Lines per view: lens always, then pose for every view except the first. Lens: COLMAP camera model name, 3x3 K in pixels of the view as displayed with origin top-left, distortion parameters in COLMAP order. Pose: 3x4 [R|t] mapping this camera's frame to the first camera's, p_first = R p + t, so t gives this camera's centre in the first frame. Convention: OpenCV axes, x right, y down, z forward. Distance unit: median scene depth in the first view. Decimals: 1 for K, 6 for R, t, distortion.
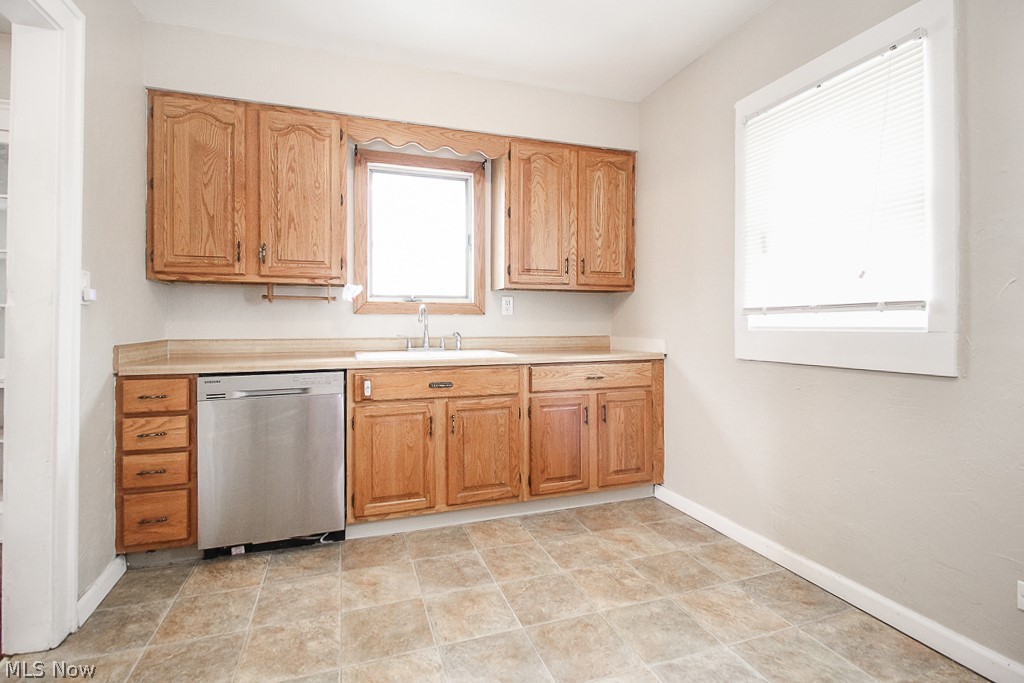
lens RADIAL K [[479.0, 0, 511.3], [0, 479.0, 325.7], [0, 0, 1]] dist [0.021338, -0.015046]
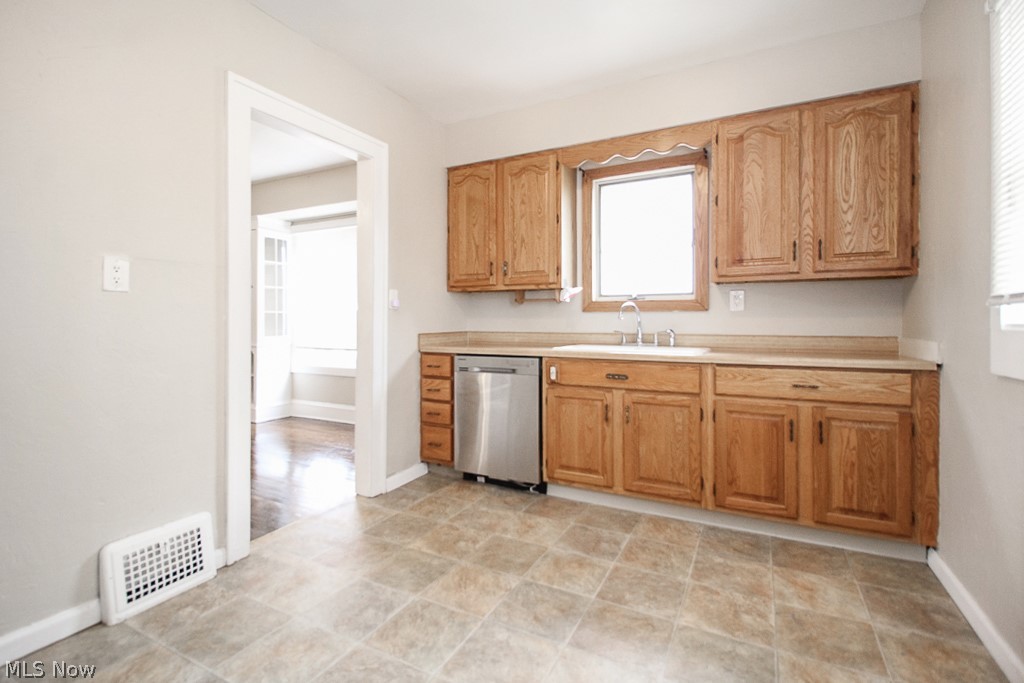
lens RADIAL K [[479.0, 0, 511.3], [0, 479.0, 325.7], [0, 0, 1]] dist [0.021338, -0.015046]
pose [[0.690239, 0.007680, -0.723541, 0.465816], [-0.004478, 0.999970, 0.006342, 0.002472], [0.723568, -0.001138, 0.690253, 0.078014]]
